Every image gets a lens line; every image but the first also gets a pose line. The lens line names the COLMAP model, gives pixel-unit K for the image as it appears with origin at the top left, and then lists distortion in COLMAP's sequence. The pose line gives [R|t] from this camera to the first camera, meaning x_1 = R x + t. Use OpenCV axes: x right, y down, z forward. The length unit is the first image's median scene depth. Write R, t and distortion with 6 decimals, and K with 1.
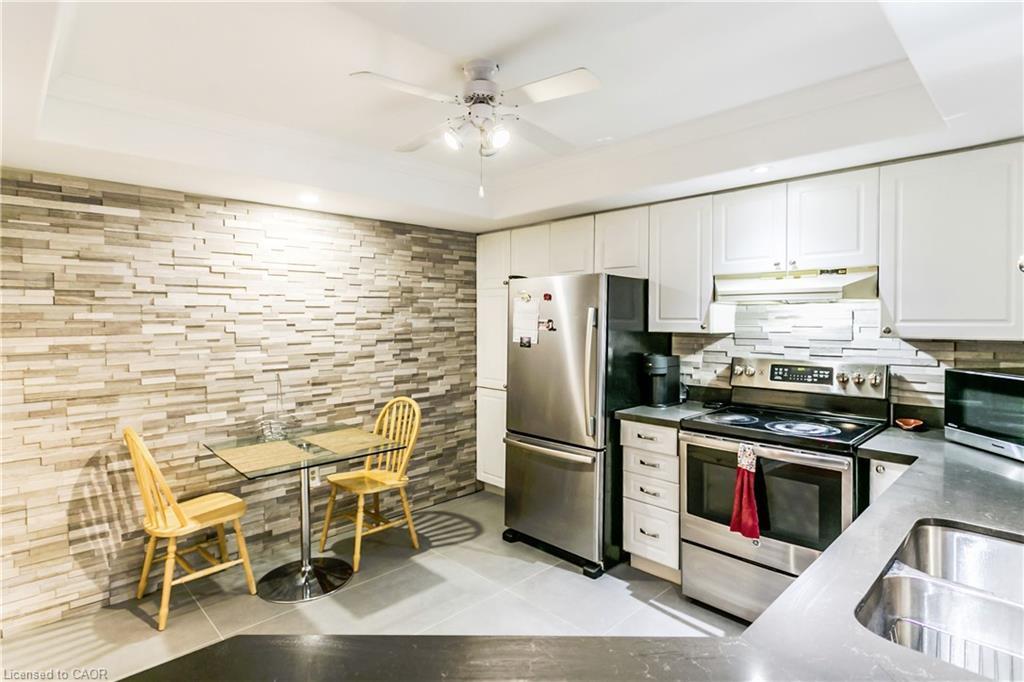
lens RADIAL K [[529.0, 0, 506.8], [0, 529.0, 324.9], [0, 0, 1]] dist [0.000411, 0.001156]
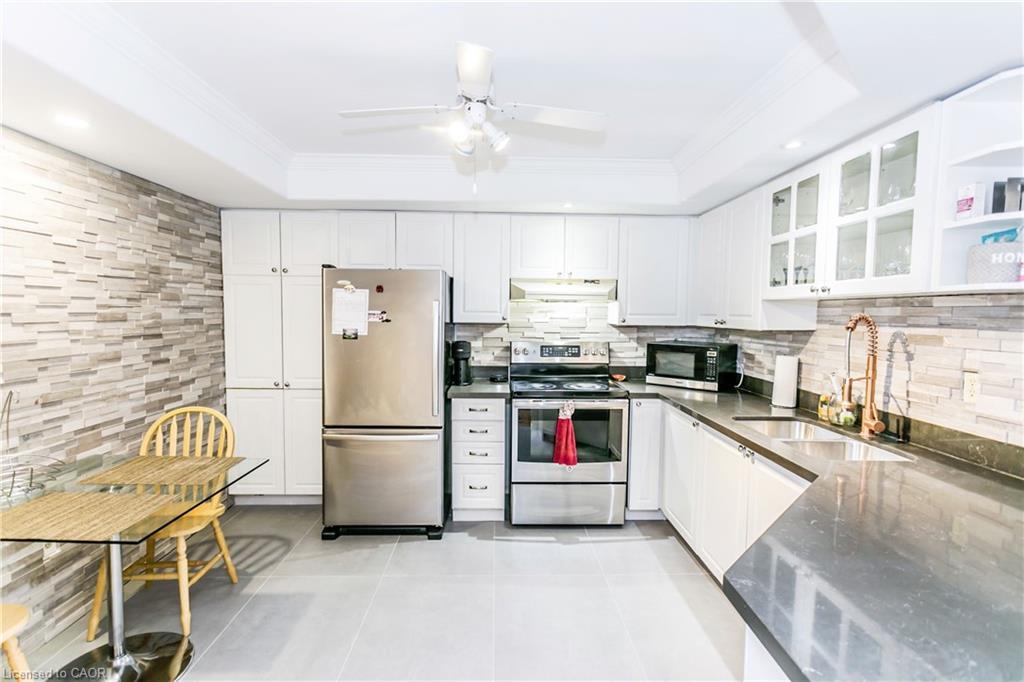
lens RADIAL K [[489.2, 0, 509.9], [0, 489.2, 344.1], [0, 0, 1]] dist [0.000764, 0.000274]
pose [[0.676752, -0.037029, 0.735279, -0.403966], [-0.001287, 0.998673, 0.051477, 0.004152], [-0.736210, -0.035783, 0.675807, 0.157046]]
